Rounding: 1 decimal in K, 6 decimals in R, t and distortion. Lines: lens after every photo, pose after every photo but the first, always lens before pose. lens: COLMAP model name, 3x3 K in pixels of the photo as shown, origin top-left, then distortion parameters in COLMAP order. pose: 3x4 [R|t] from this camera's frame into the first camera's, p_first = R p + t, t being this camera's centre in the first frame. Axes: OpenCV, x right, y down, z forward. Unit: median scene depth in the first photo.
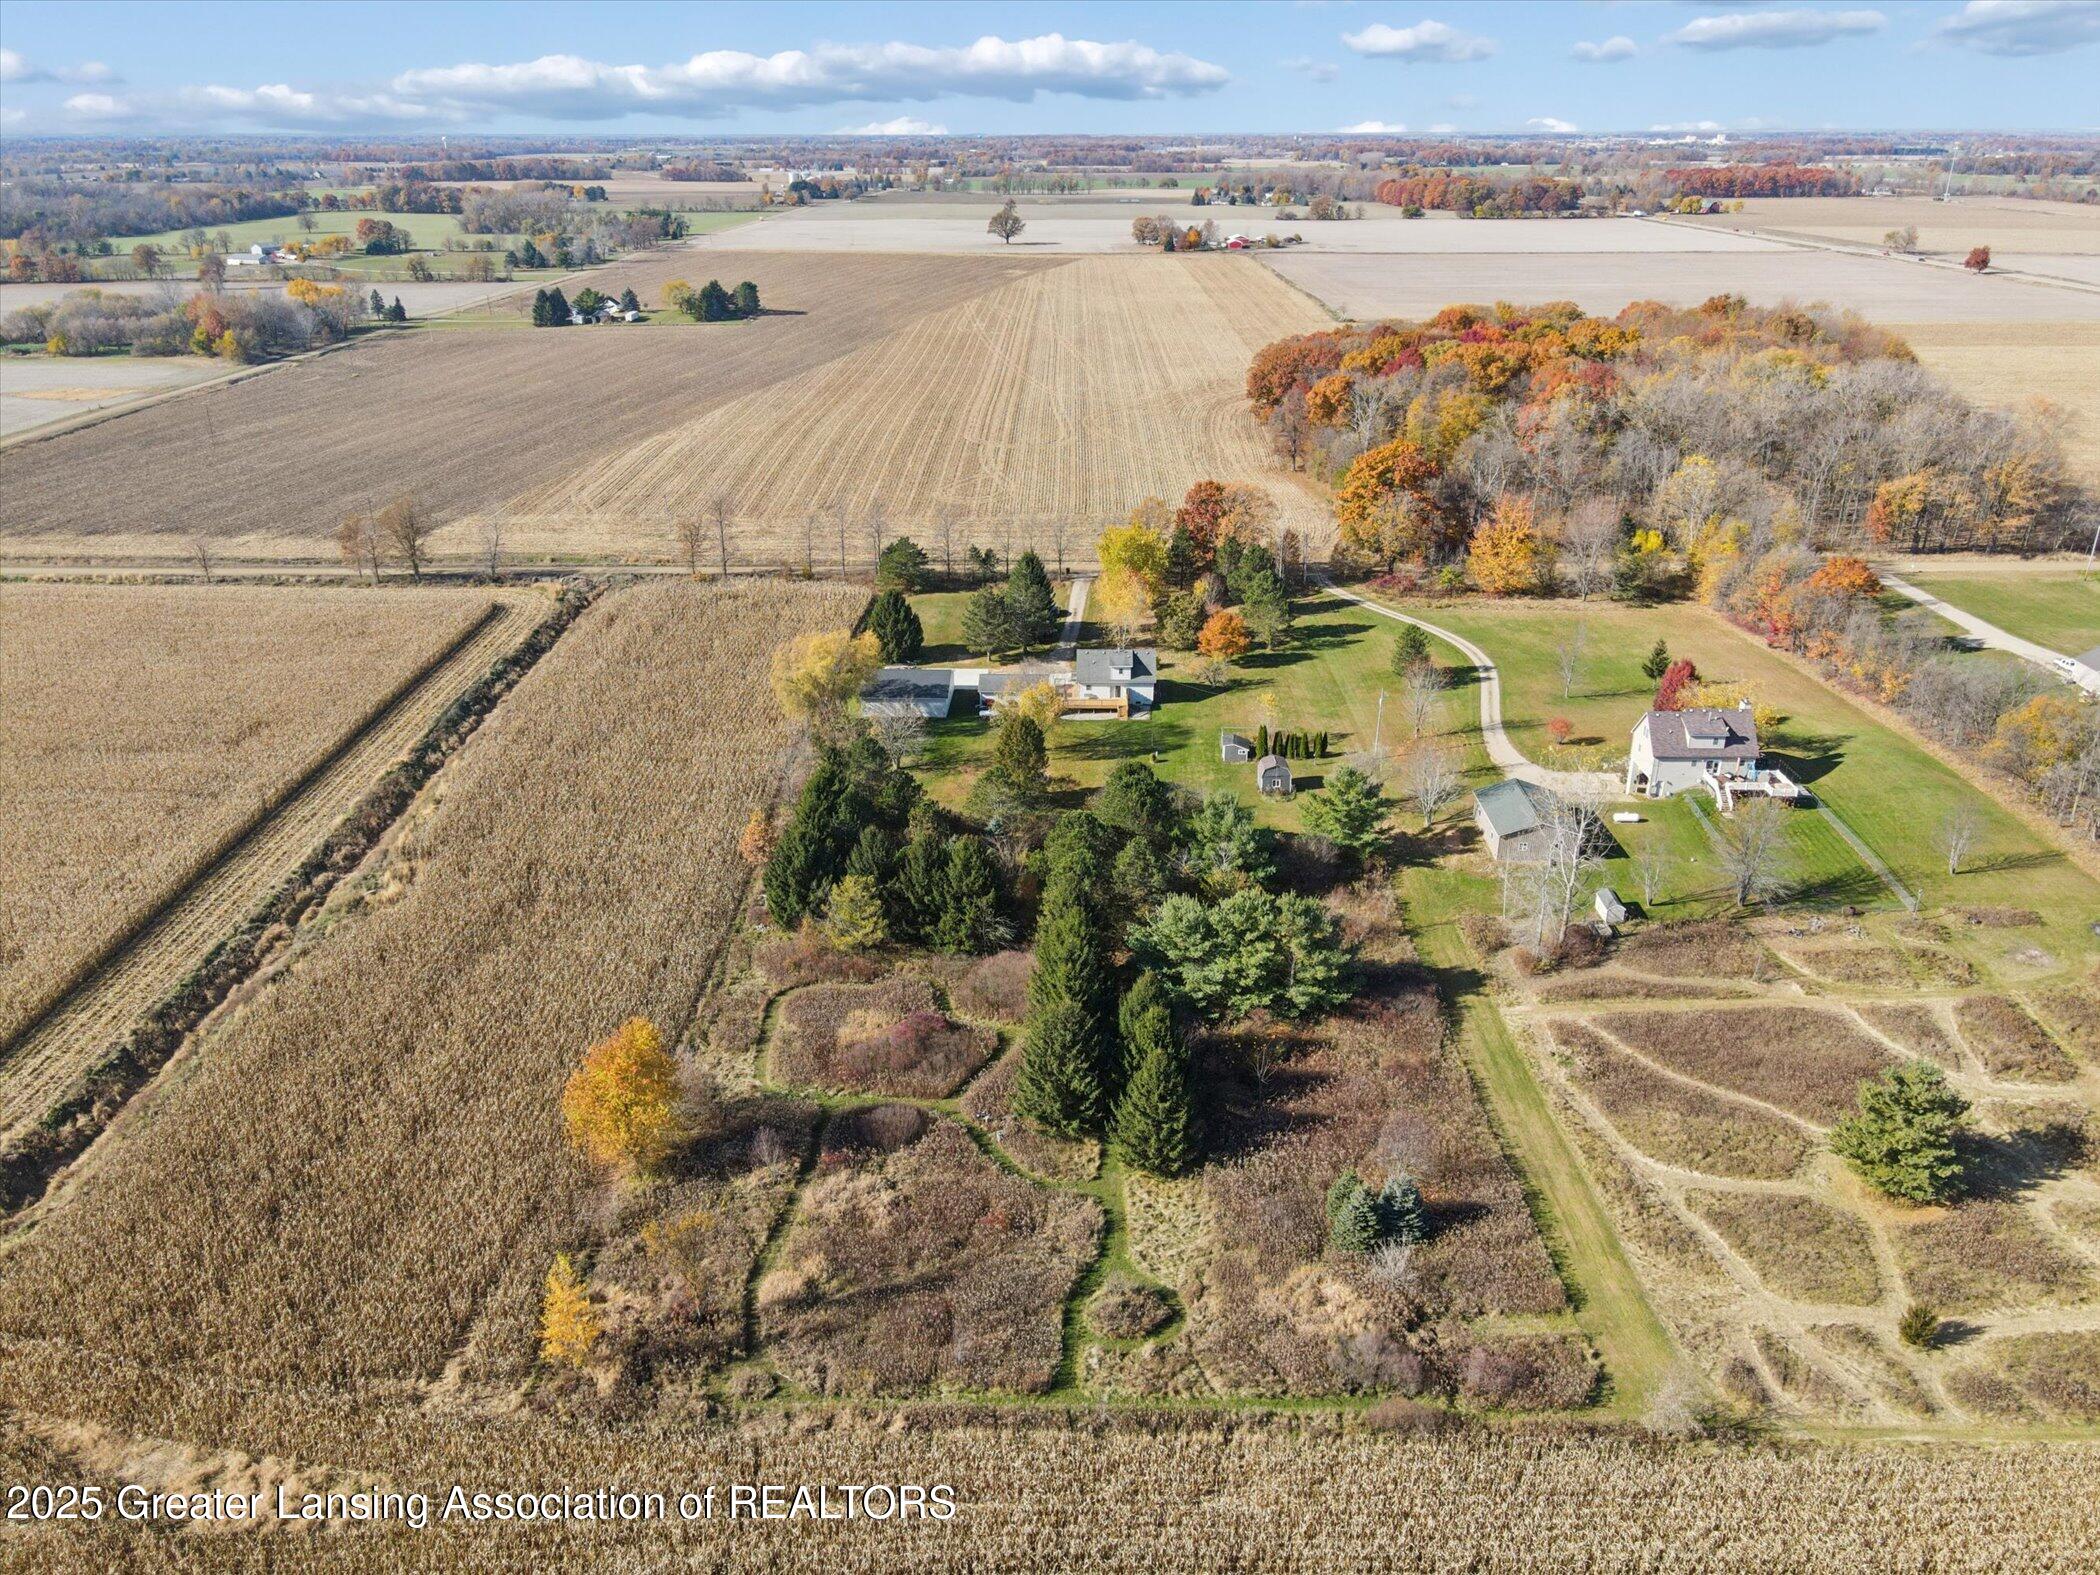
lens RADIAL K [[1526.2, 0, 1050.0], [0, 1526.2, 787.5], [0, 0, 1]] dist [0.017334, 0.003036]
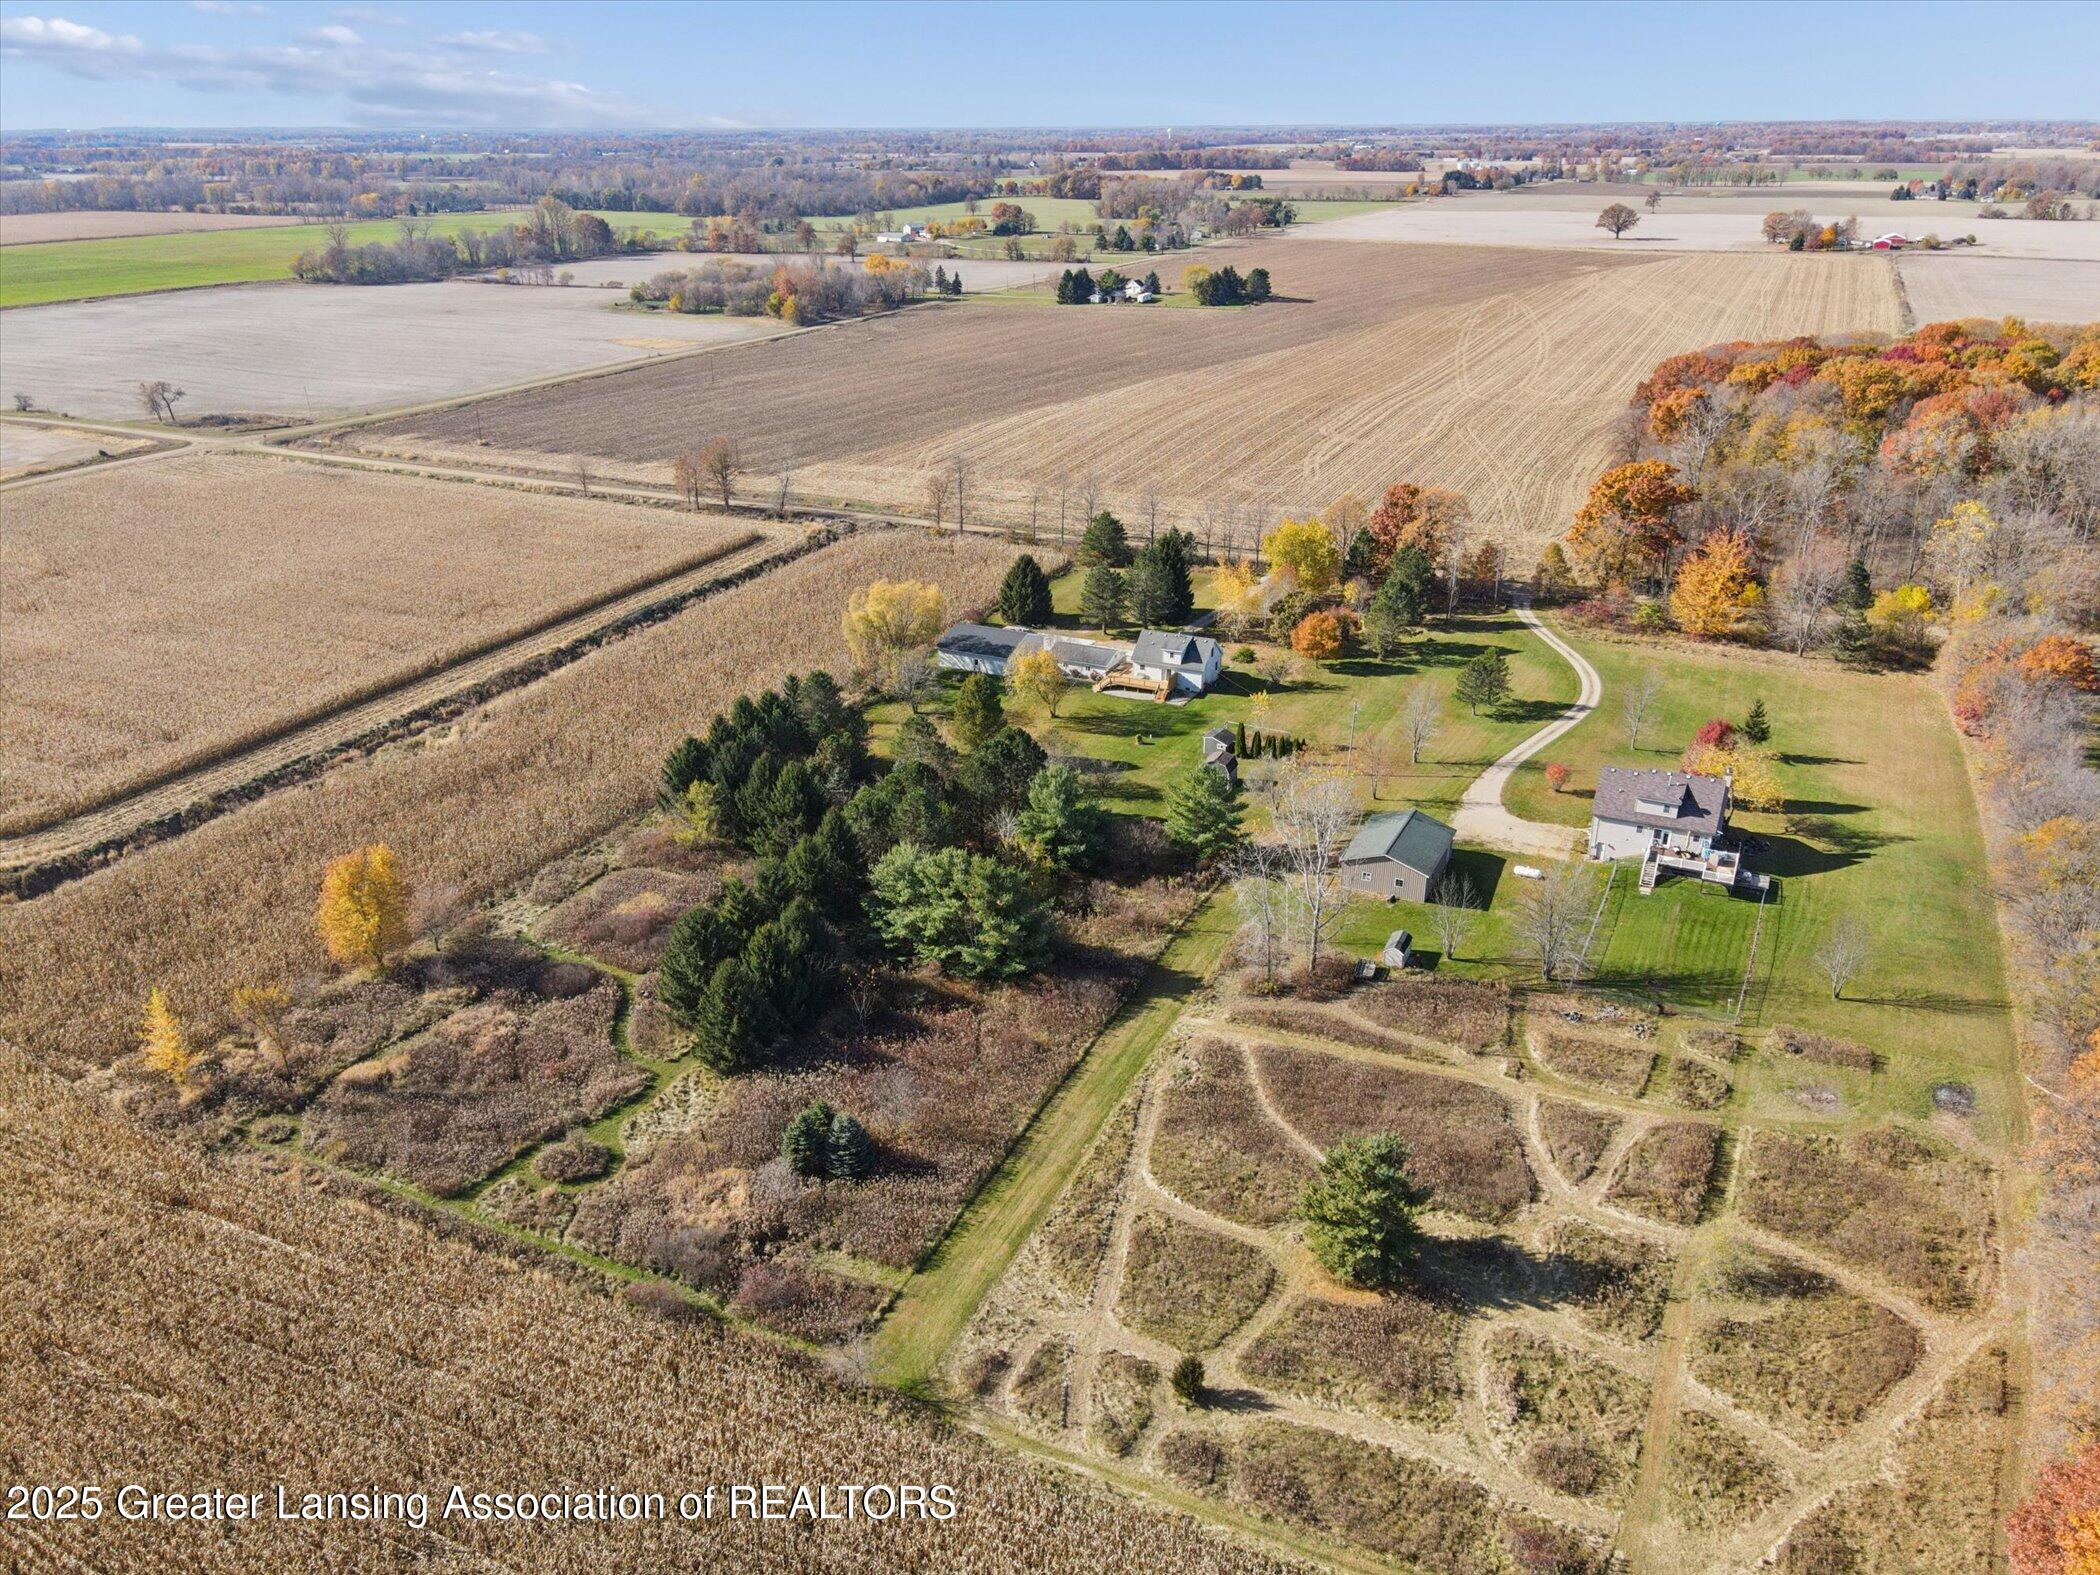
lens RADIAL K [[1532.6, 0, 1050.0], [0, 1532.6, 787.5], [0, 0, 1]] dist [0.009222, 0.009480]
pose [[0.909271, 0.163339, -0.382814, 0.372272], [-0.161563, 0.986167, 0.037029, -0.014572], [0.383567, 0.028179, 0.923083, 0.038395]]
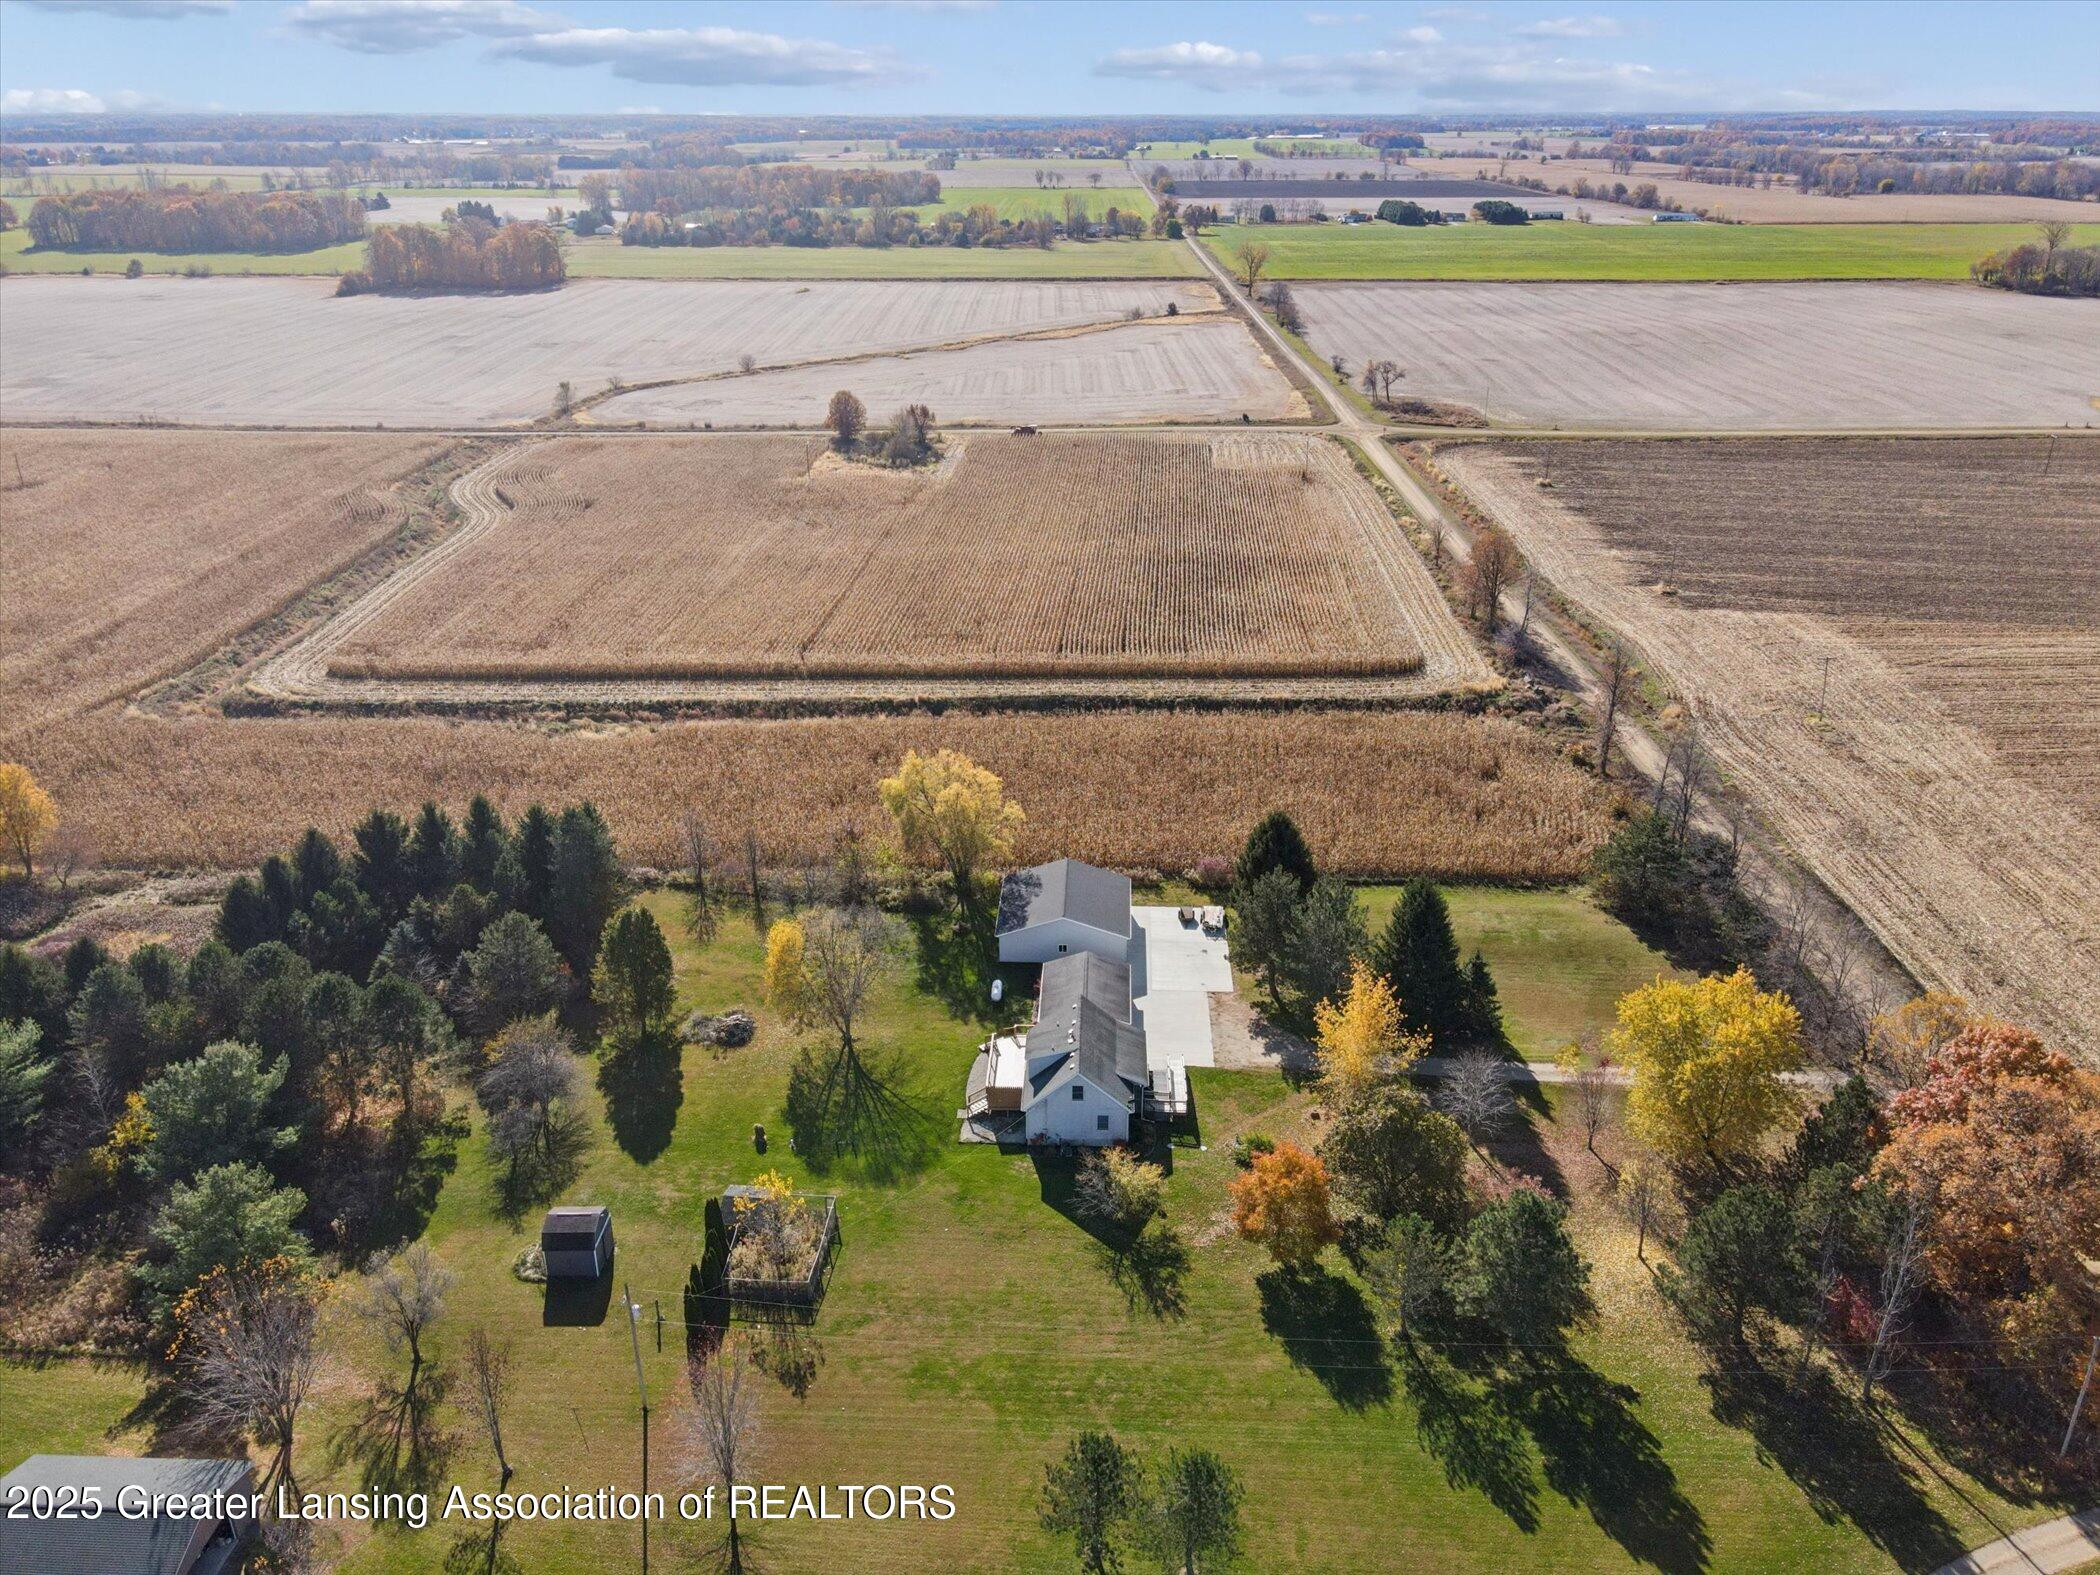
lens RADIAL K [[1532.6, 0, 1050.0], [0, 1532.6, 787.5], [0, 0, 1]] dist [0.009222, 0.009480]
pose [[0.005477, 0.405859, -0.913919, 0.510966], [-0.396332, 0.839967, 0.370642, -0.364413], [0.918091, 0.360185, 0.165456, 0.873446]]
